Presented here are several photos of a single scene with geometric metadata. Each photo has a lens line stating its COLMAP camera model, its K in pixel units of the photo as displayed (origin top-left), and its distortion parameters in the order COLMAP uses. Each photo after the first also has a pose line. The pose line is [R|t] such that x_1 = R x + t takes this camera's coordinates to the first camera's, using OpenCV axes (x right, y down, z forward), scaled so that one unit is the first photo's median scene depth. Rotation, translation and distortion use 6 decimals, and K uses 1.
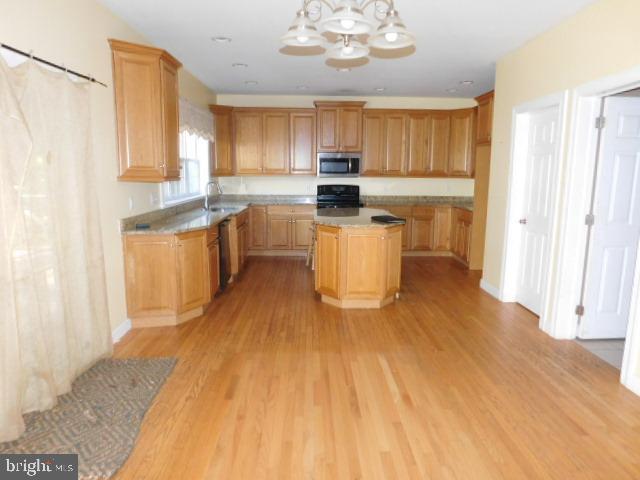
lens RADIAL K [[420.5, 0, 320.4], [0, 420.5, 238.3], [0, 0, 1]] dist [-0.052680, 0.034439]
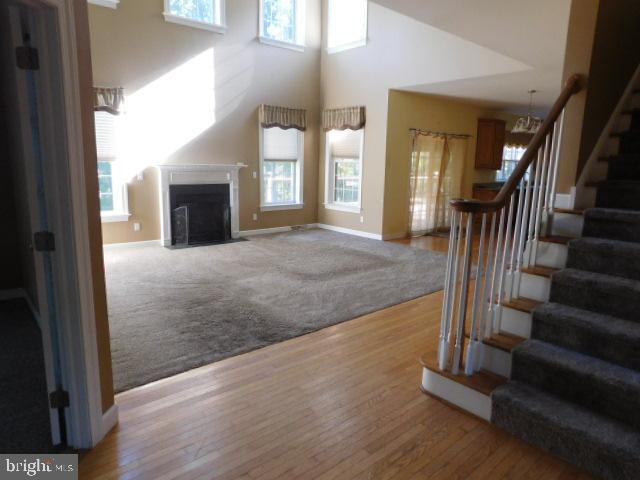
lens RADIAL K [[420.5, 0, 319.6], [0, 420.5, 241.5], [0, 0, 1]] dist [-0.052680, 0.034439]
pose [[0.657860, 0.150798, -0.737889, 0.859261], [-0.134365, 0.987531, 0.082024, 0.220219], [0.741058, 0.045186, 0.669919, -1.428596]]
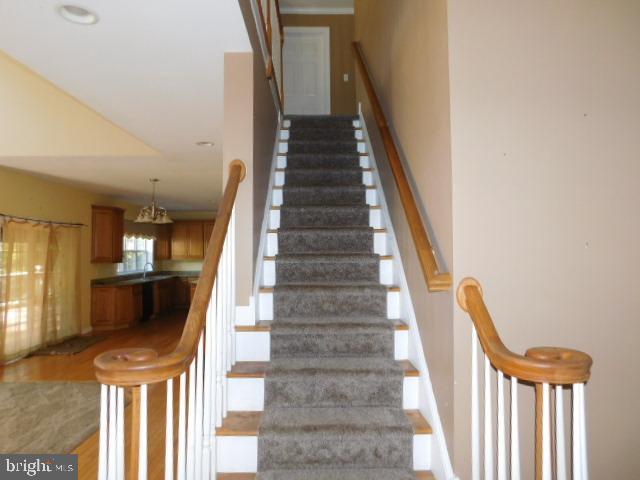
lens RADIAL K [[420.5, 0, 331.0], [0, 420.5, 239.2], [0, 0, 1]] dist [-0.052680, 0.034439]
pose [[0.999411, -0.008110, 0.033360, 0.708790], [0.014217, 0.982232, -0.187133, 0.165607], [-0.031249, 0.187497, 0.981768, -1.220001]]
